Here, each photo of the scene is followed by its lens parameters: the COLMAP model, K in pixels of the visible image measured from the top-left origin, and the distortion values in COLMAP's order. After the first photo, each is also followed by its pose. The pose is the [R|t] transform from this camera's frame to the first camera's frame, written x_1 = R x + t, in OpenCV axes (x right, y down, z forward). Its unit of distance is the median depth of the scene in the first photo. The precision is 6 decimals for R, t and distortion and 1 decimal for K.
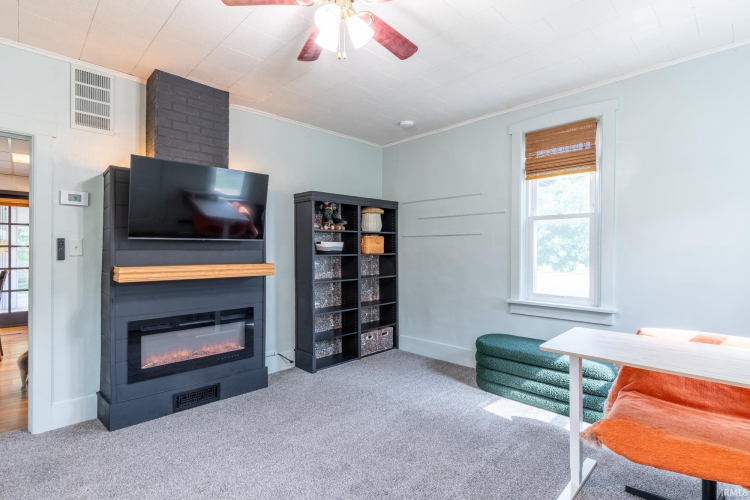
lens RADIAL K [[358.9, 0, 372.7], [0, 358.9, 247.2], [0, 0, 1]] dist [-0.000202, -0.000128]
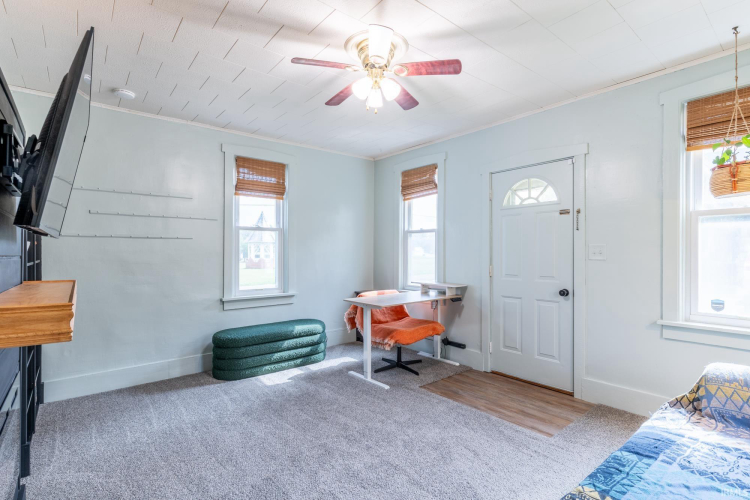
lens RADIAL K [[358.9, 0, 371.1], [0, 358.9, 252.5], [0, 0, 1]] dist [-0.000202, -0.000128]
pose [[0.104042, 0.007185, 0.994547, -0.797389], [-0.004507, 0.999967, -0.006753, 0.008939], [-0.994563, -0.003779, 0.104071, 0.494251]]
